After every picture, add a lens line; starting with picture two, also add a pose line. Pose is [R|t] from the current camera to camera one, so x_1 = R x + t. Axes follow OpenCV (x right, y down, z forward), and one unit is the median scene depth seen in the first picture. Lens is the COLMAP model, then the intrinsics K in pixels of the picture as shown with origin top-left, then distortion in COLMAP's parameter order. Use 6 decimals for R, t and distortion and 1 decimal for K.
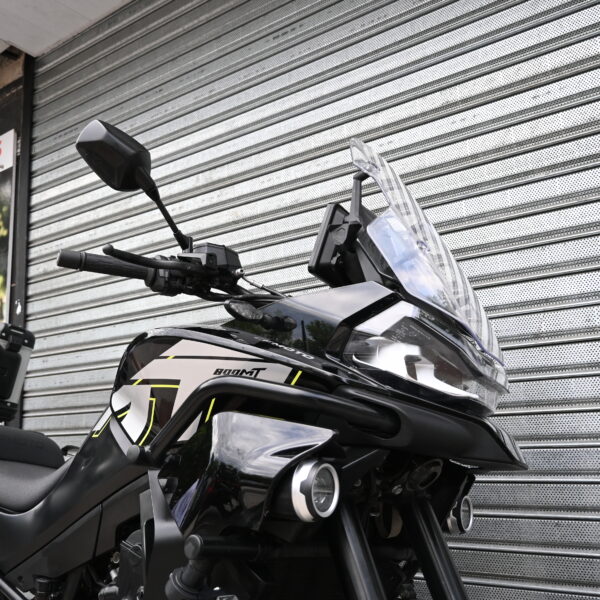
lens RADIAL K [[616.3, 0, 300.0], [0, 616.3, 300.0], [0, 0, 1]] dist [-0.004087, 0.000765]
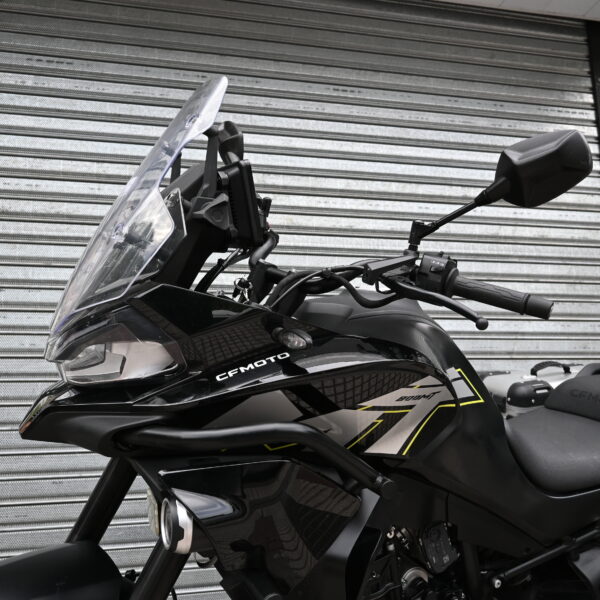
lens RADIAL K [[616.3, 0, 300.0], [0, 616.3, 300.0], [0, 0, 1]] dist [-0.004087, 0.000765]
pose [[0.697476, 0.167271, 0.696812, -0.886483], [-0.153857, 0.984654, -0.082365, 0.103511], [-0.699896, -0.049762, 0.712509, 0.148341]]
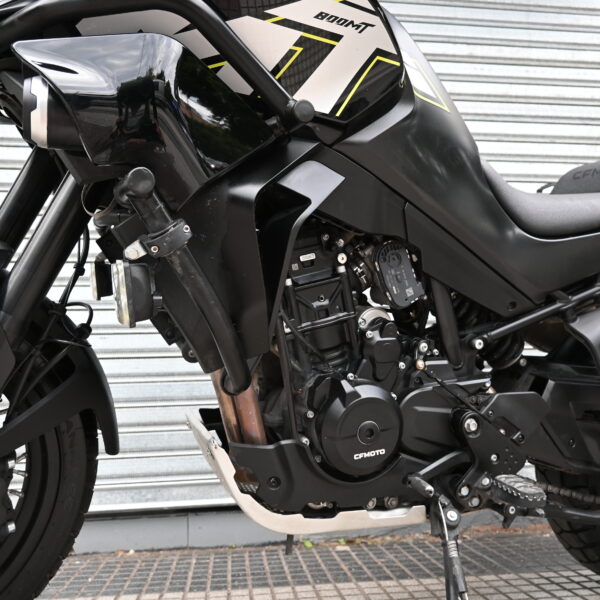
lens RADIAL K [[616.3, 0, 300.0], [0, 616.3, 300.0], [0, 0, 1]] dist [-0.004087, 0.000765]
pose [[0.750263, 0.154712, 0.642783, -0.730764], [-0.133708, 0.987651, -0.081654, 0.338768], [-0.647478, -0.024683, 0.761684, 0.128463]]
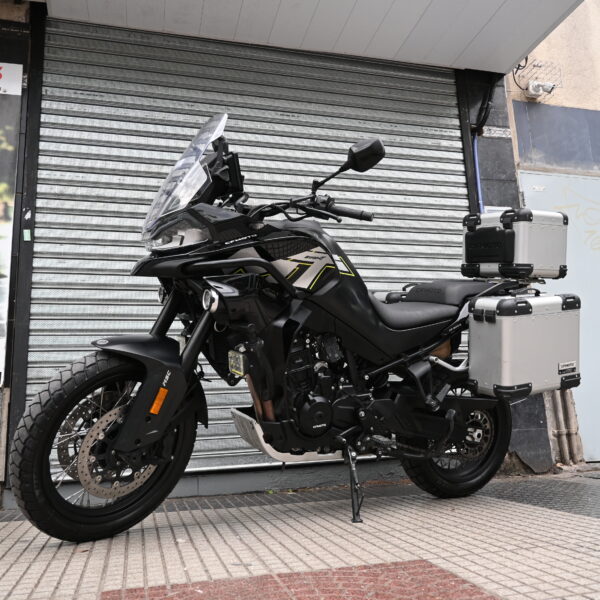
lens RADIAL K [[616.3, 0, 300.0], [0, 616.3, 300.0], [0, 0, 1]] dist [-0.004087, 0.000765]
pose [[0.649479, 0.177933, 0.739268, -1.259322], [-0.134315, 0.983793, -0.118785, 0.322654], [-0.748423, -0.022146, 0.662852, -0.258913]]
